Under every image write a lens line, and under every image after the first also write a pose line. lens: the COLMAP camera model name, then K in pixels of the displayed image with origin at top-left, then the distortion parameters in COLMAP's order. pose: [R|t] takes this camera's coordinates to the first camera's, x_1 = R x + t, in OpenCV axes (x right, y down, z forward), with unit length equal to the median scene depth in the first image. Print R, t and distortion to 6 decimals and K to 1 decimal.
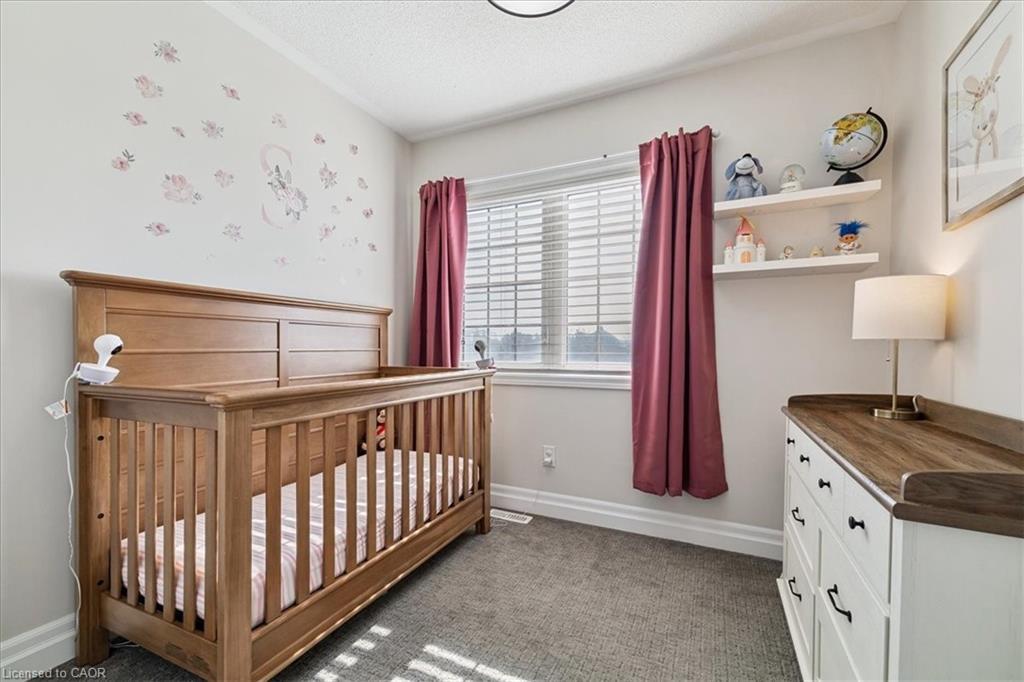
lens RADIAL K [[425.3, 0, 511.7], [0, 425.3, 346.7], [0, 0, 1]] dist [0.000607, 0.000088]
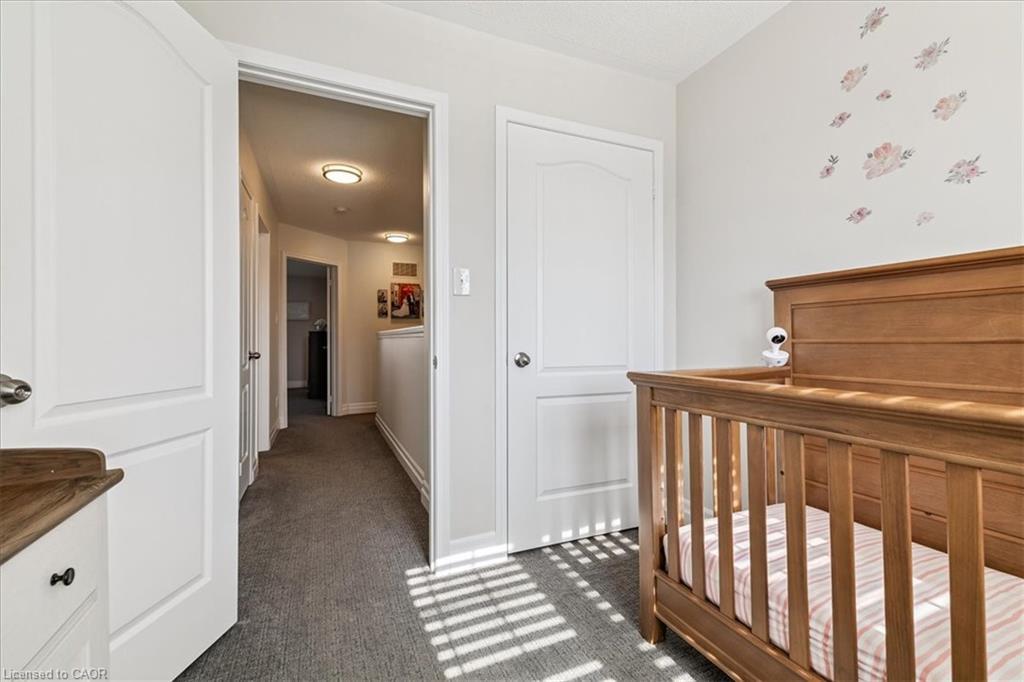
lens RADIAL K [[423.4, 0, 511.7], [0, 423.4, 330.6], [0, 0, 1]] dist [0.000549, 0.000050]
pose [[-0.661555, -0.015654, -0.749733, 0.442622], [0.002730, 0.999725, -0.023283, 0.007530], [0.749891, -0.017450, -0.661331, 1.109472]]
